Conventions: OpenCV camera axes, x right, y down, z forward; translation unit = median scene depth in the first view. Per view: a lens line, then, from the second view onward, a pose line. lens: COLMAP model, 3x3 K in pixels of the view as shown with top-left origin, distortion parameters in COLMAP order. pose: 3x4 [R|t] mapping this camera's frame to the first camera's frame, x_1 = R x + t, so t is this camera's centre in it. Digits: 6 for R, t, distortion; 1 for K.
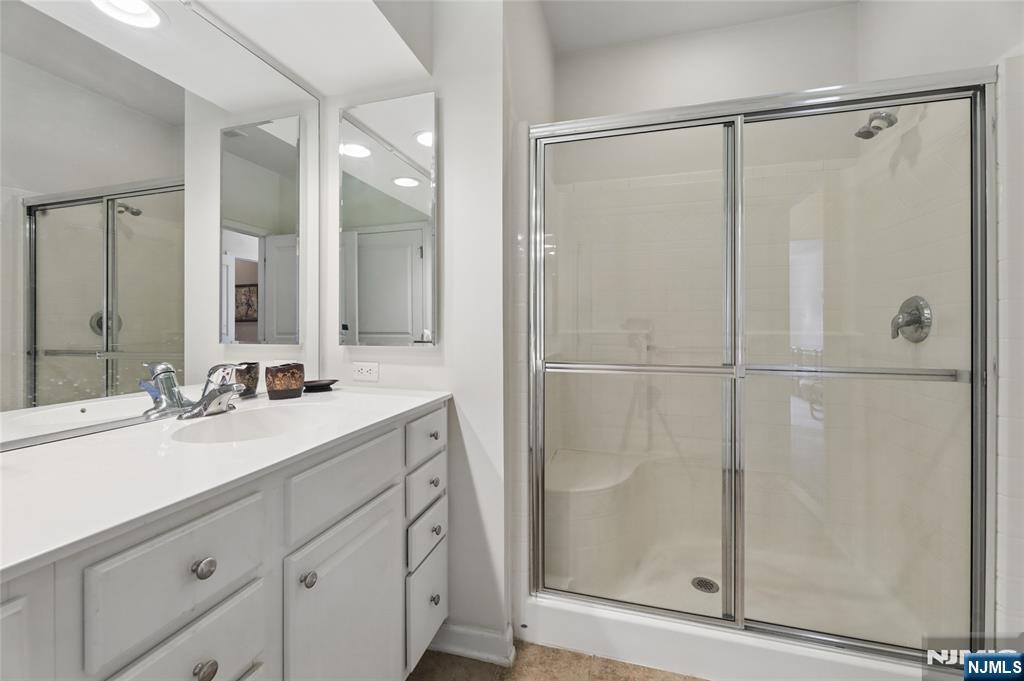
lens RADIAL K [[423.0, 0, 505.1], [0, 423.0, 322.8], [0, 0, 1]] dist [-0.003640, -0.000585]
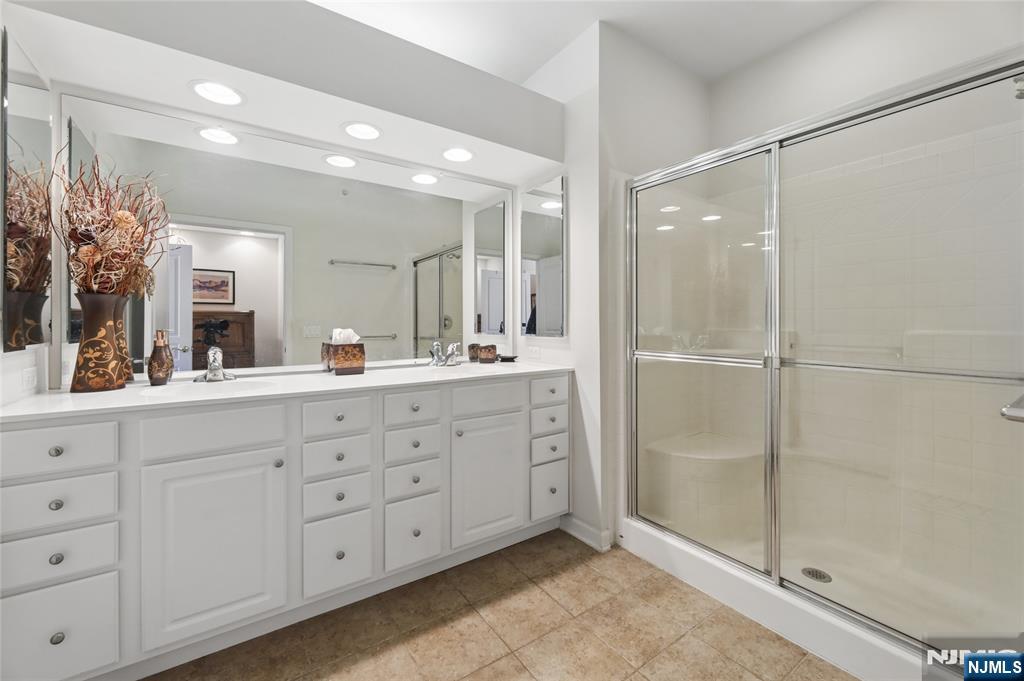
lens RADIAL K [[423.0, 0, 512.3], [0, 423.0, 330.9], [0, 0, 1]] dist [-0.003640, -0.000585]
pose [[0.775673, 0.012177, -0.631017, 0.668695], [-0.000948, 0.999835, 0.018128, 0.004001], [0.631134, -0.013463, 0.775557, -0.330870]]
